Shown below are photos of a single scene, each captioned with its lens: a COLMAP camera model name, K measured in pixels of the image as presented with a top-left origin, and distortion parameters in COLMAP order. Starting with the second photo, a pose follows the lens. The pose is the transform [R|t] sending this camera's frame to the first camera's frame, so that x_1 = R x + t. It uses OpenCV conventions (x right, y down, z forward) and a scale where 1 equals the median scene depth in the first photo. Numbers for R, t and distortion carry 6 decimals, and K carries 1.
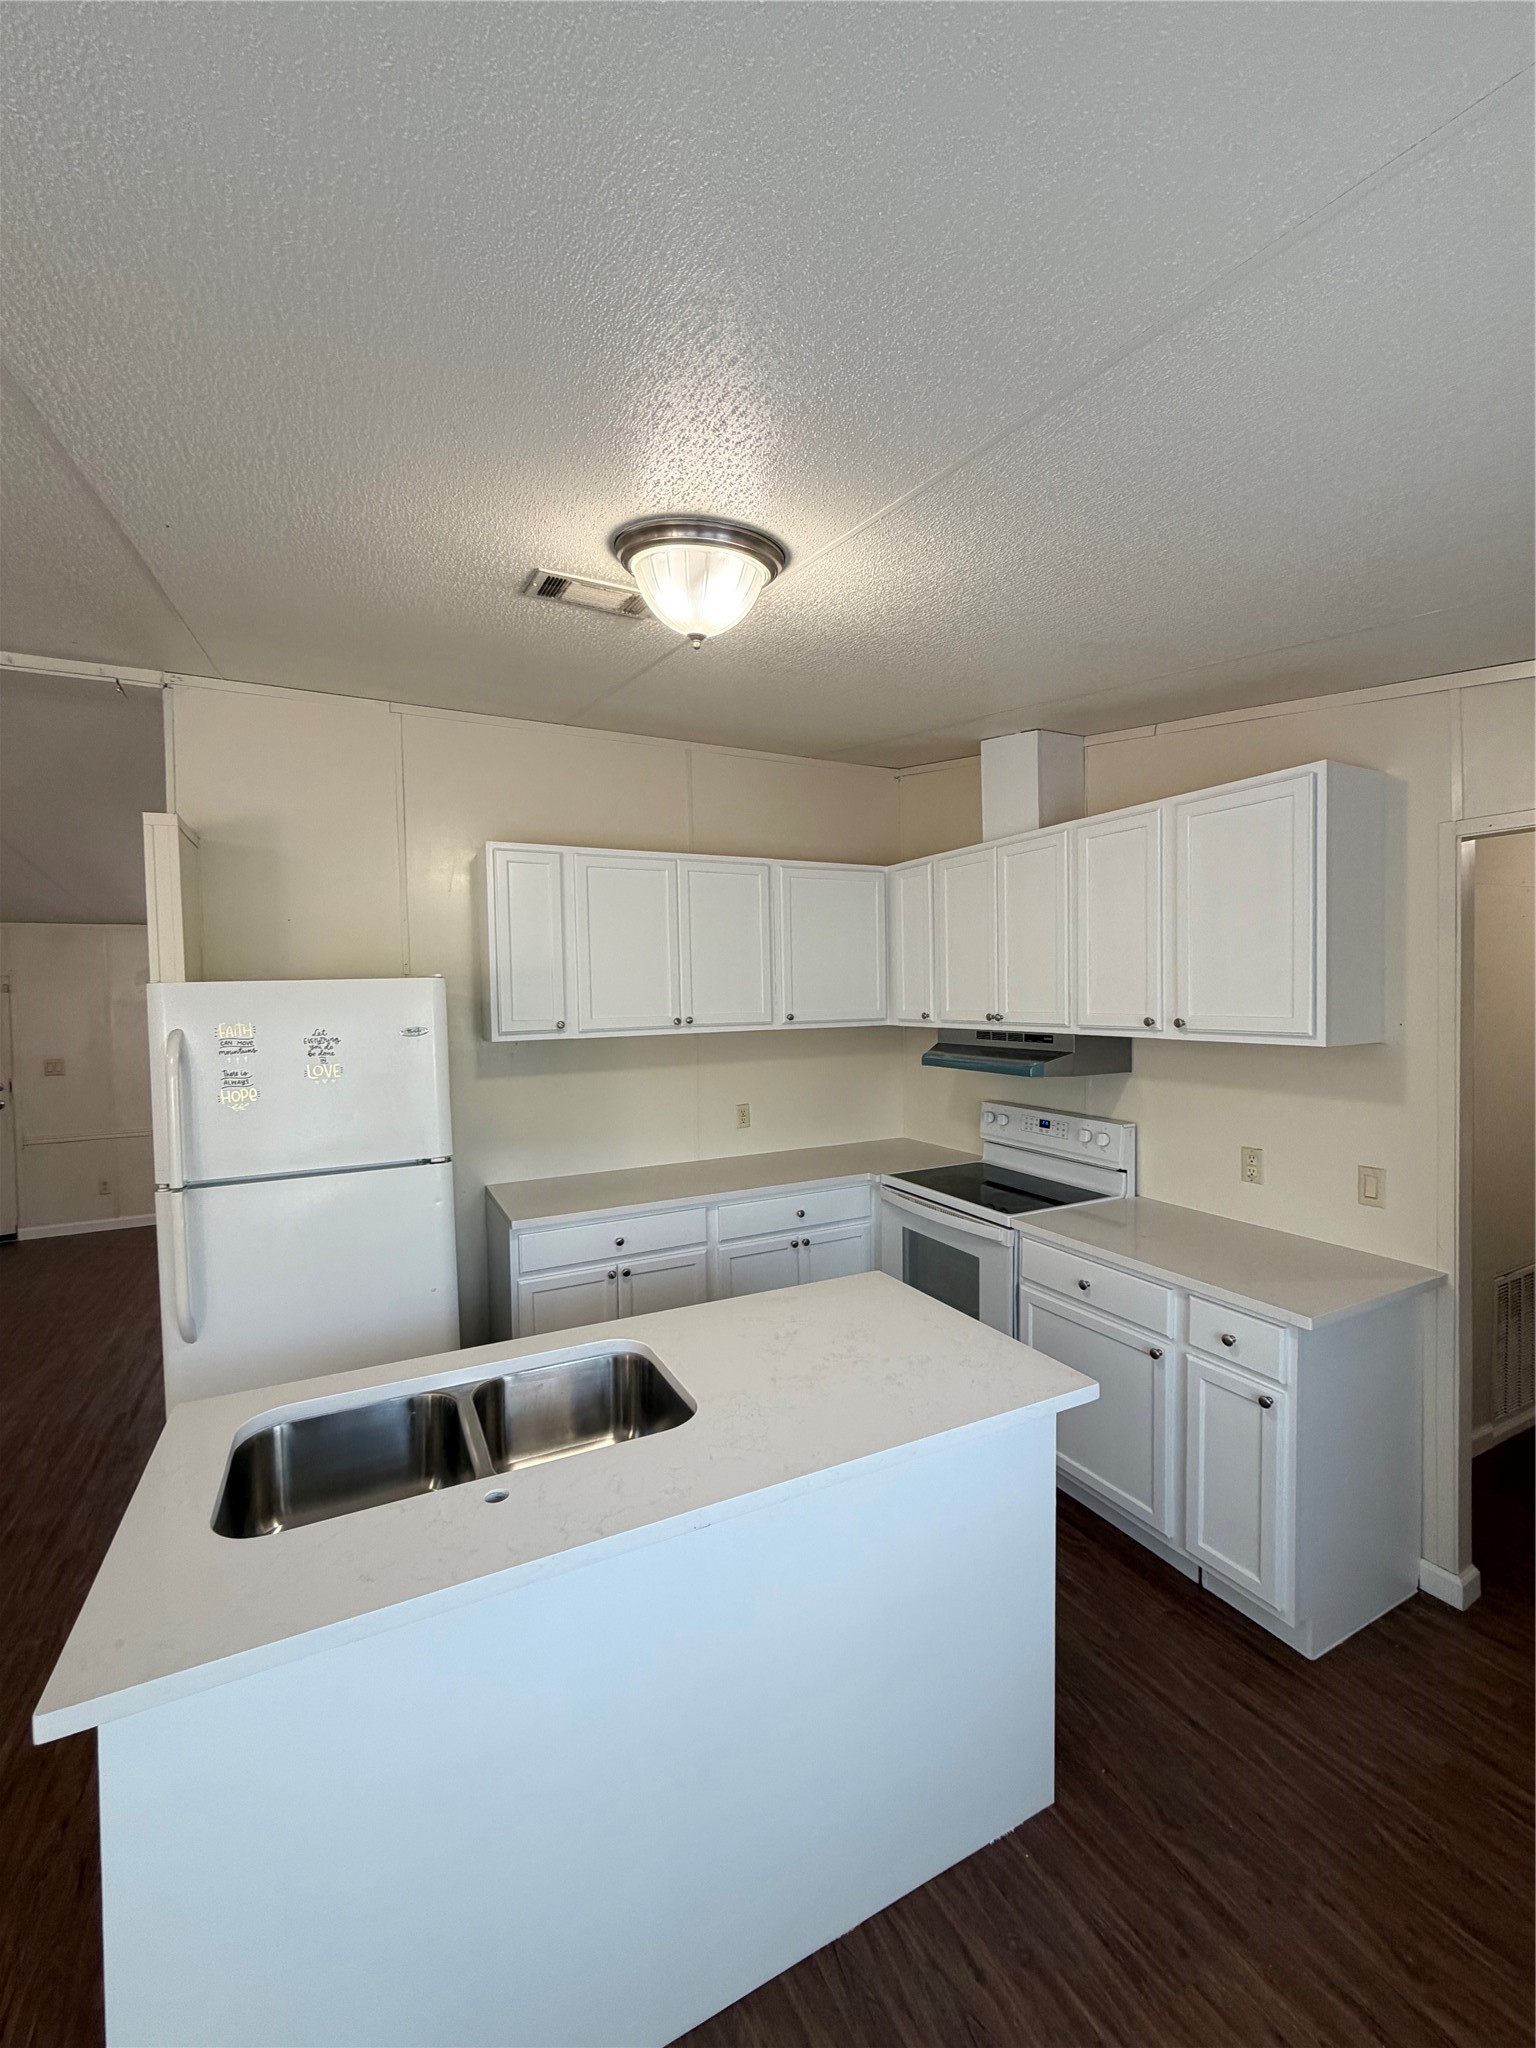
lens RADIAL K [[814.5, 0, 766.5], [0, 814.5, 1021.7], [0, 0, 1]] dist [-0.003736, 0.001359]
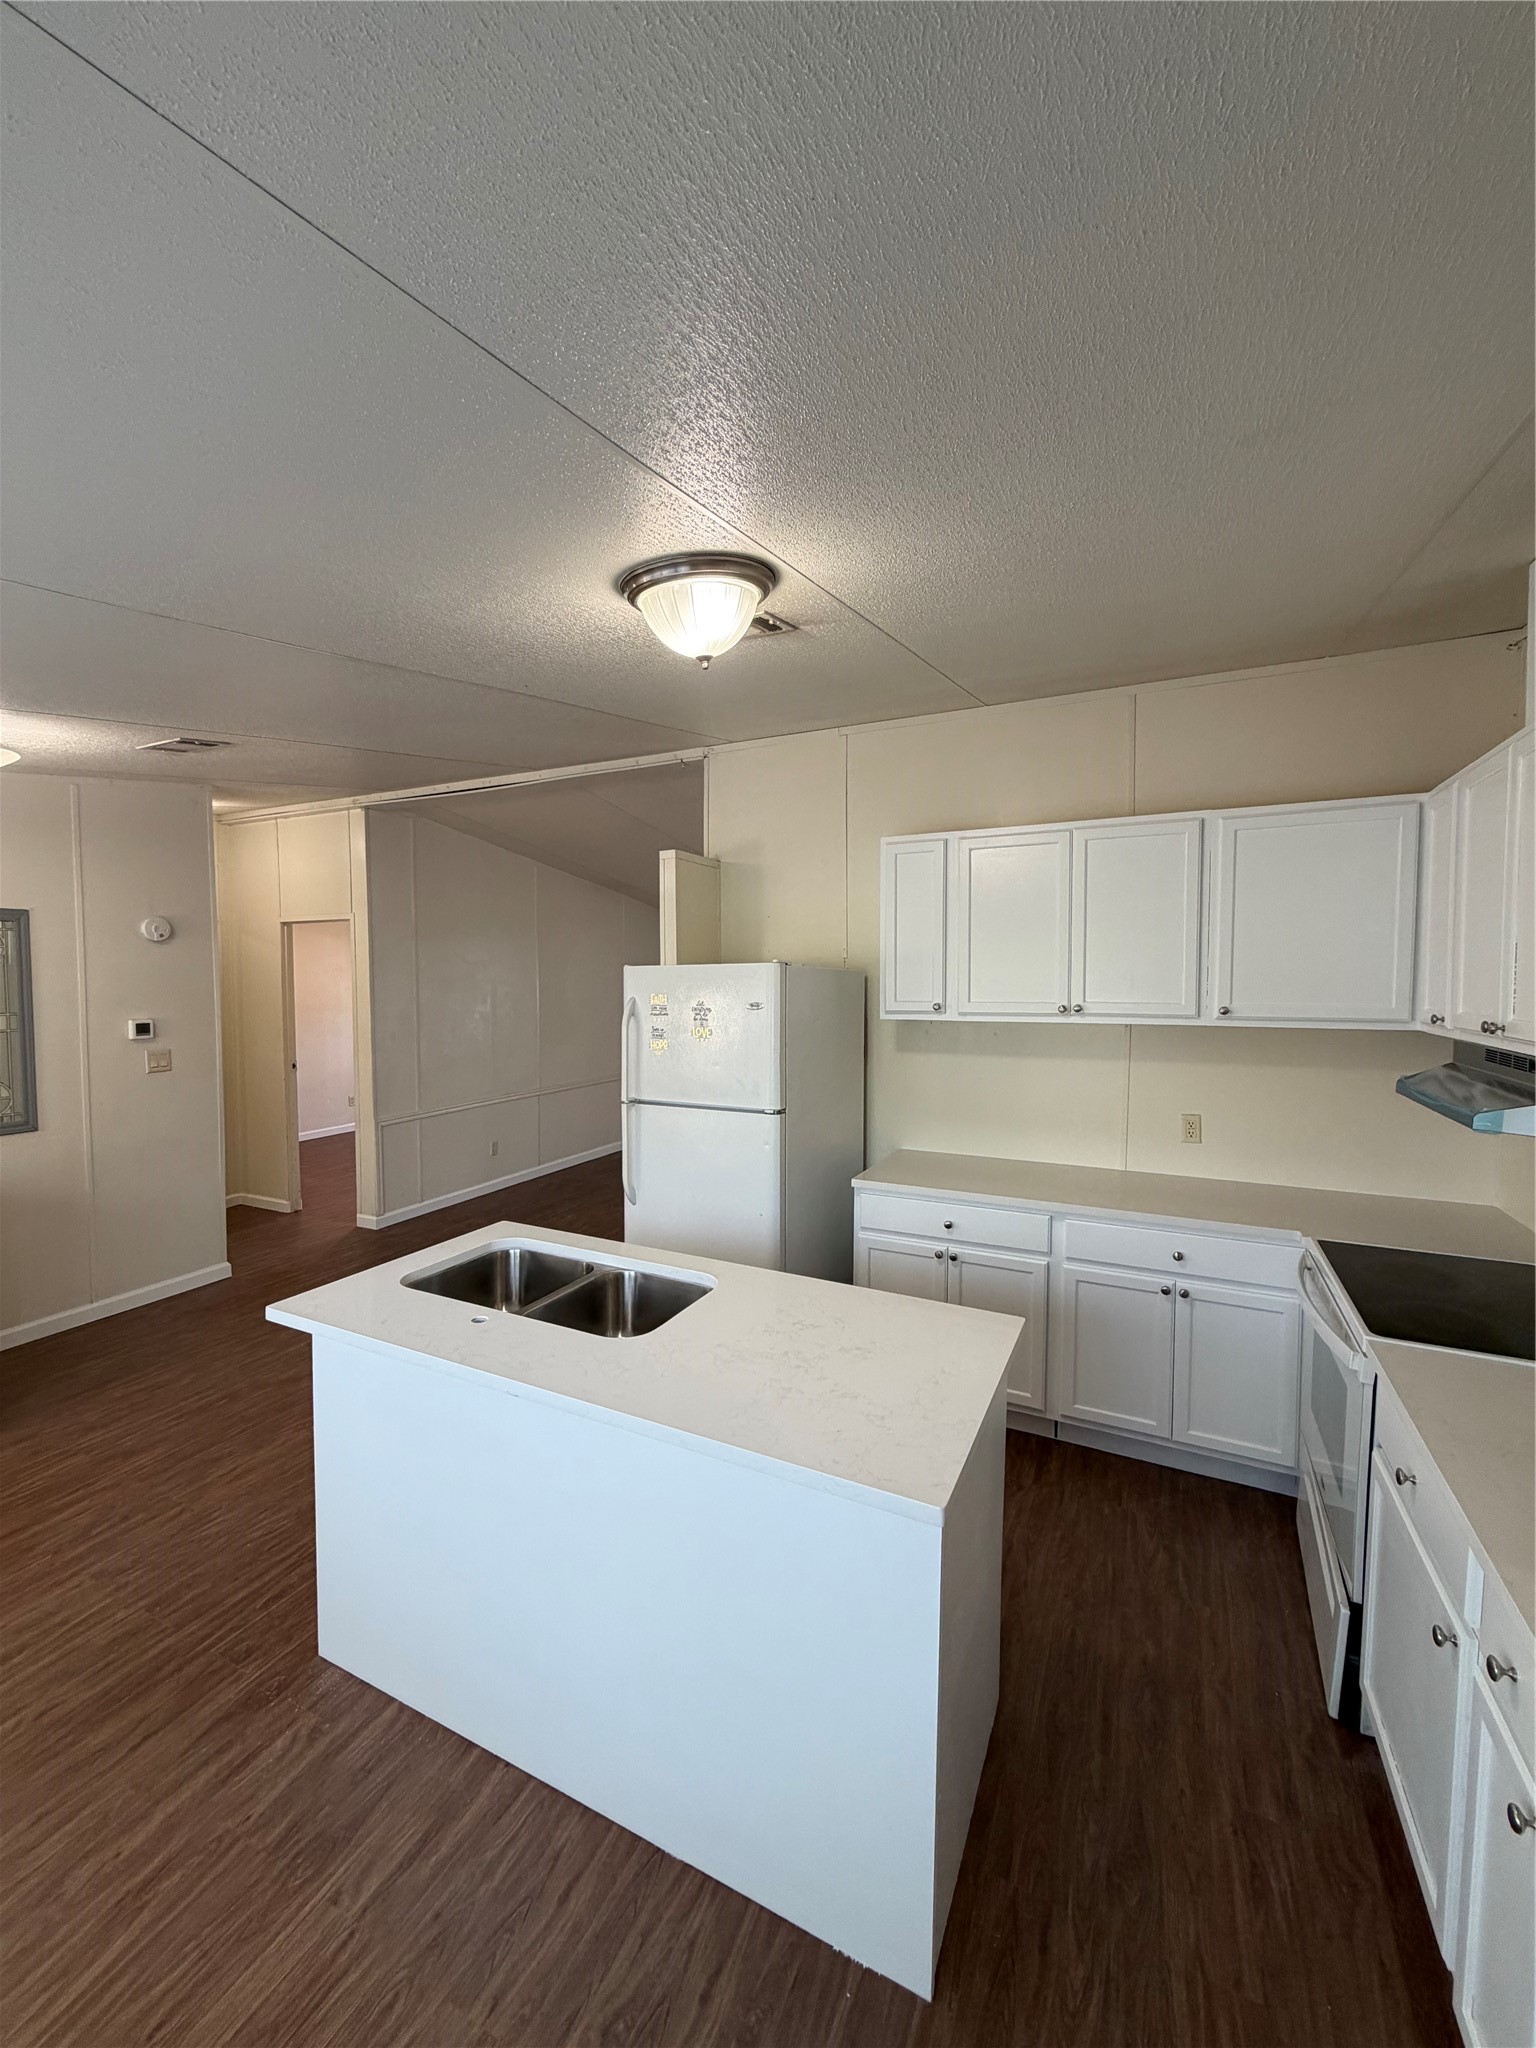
lens RADIAL K [[814.5, 0, 767.4], [0, 814.5, 1019.2], [0, 0, 1]] dist [-0.003736, 0.001359]
pose [[0.600832, 0.058039, -0.797266, 0.470088], [-0.036952, 0.998311, 0.044827, -0.019843], [0.798521, 0.002527, 0.601962, 0.217081]]
